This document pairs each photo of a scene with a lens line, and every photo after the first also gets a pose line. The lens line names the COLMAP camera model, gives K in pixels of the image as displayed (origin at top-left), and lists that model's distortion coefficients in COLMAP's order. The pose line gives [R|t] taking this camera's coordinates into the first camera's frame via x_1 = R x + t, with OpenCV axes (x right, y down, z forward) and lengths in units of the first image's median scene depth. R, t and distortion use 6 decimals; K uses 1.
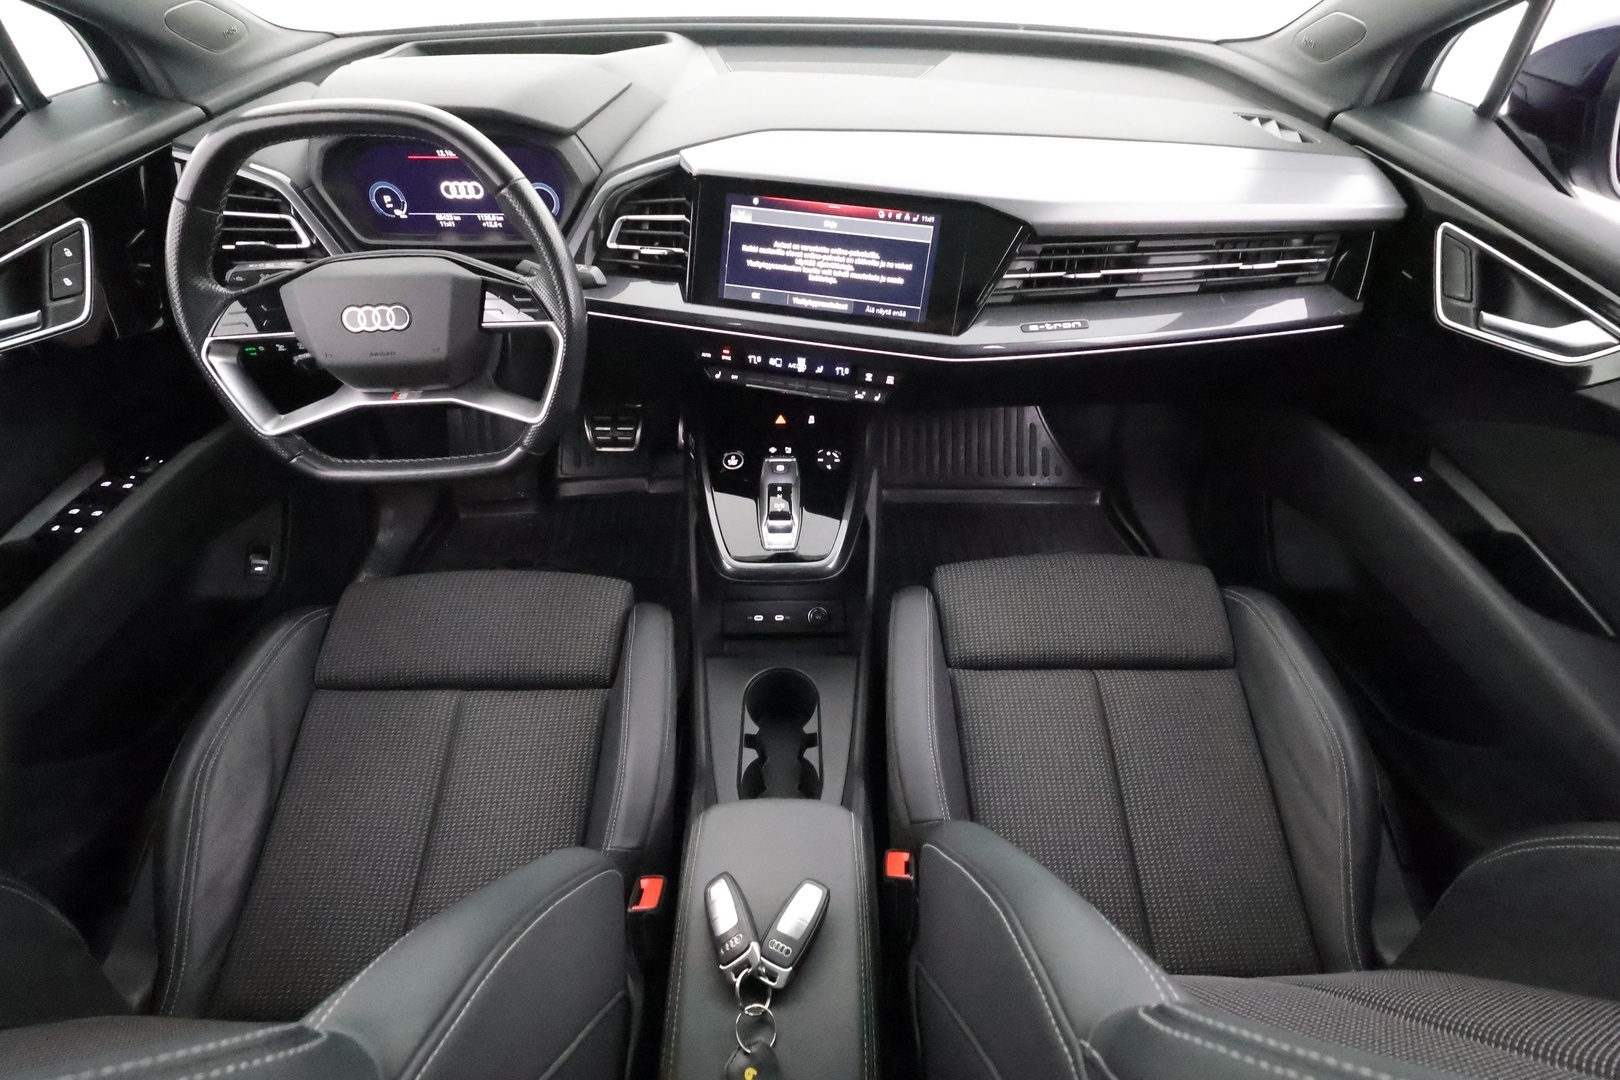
lens RADIAL K [[766.5, 0, 810.0], [0, 766.5, 540.0], [0, 0, 1]] dist [-0.000002, -0.000155]
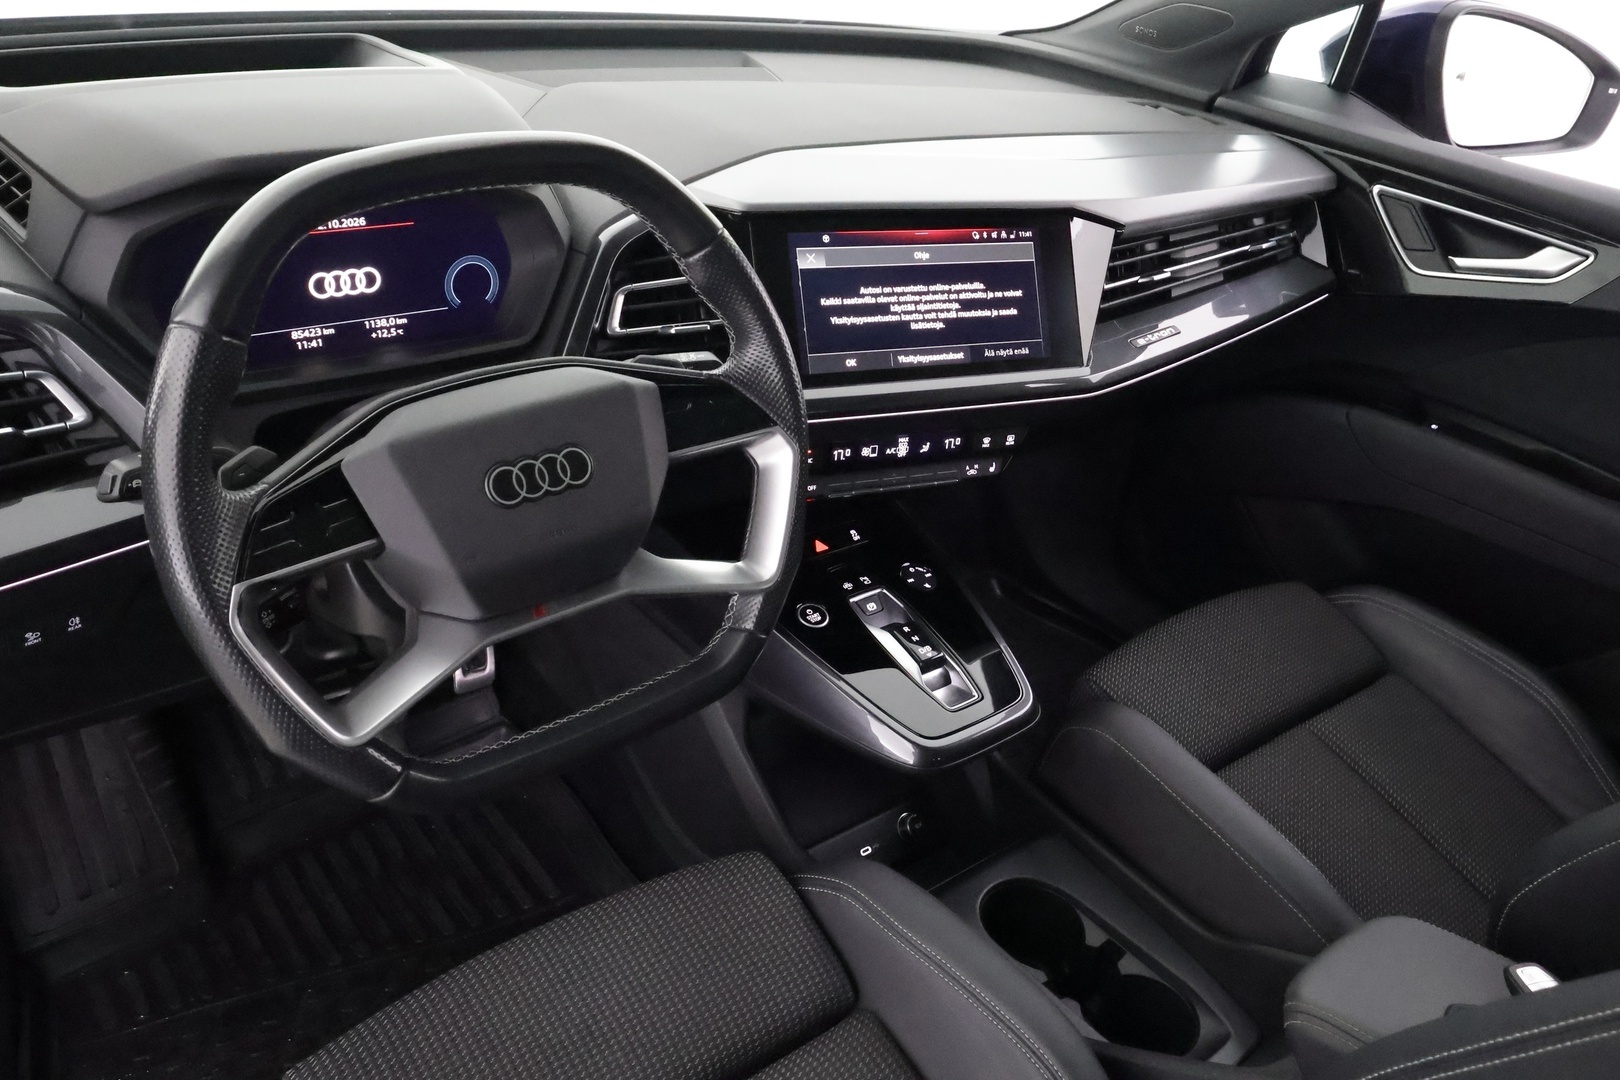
lens RADIAL K [[1305.4, 0, 826.0], [0, 1305.4, 539.4], [0, 0, 1]] dist [-0.002907, -0.006724]
pose [[0.787383, -0.236794, 0.569171, -0.822084], [0.351902, 0.930722, -0.099605, -0.056240], [-0.506154, 0.278720, 0.816163, 0.076626]]
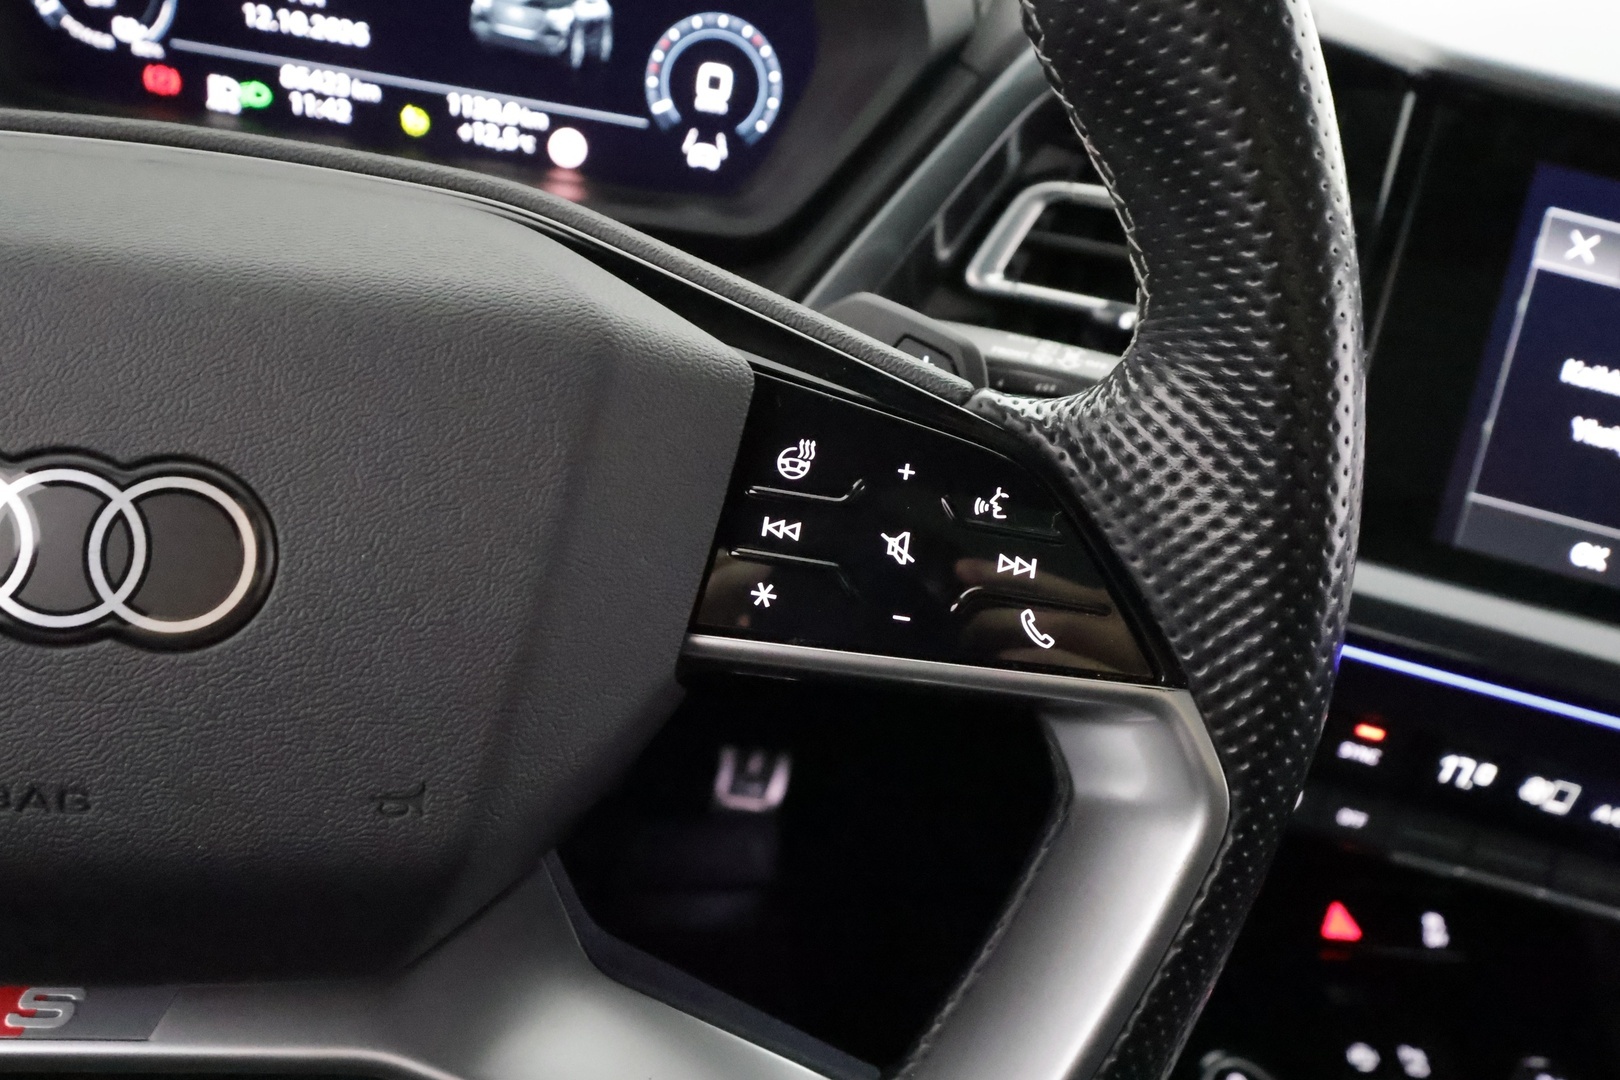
lens RADIAL K [[1305.4, 0, 826.0], [0, 1305.4, 539.4], [0, 0, 1]] dist [-0.002907, -0.006724]
pose [[0.982496, 0.122558, 0.140289, -0.382628], [-0.091502, 0.973491, -0.209626, -0.213950], [-0.162261, 0.193120, 0.967665, 0.632926]]
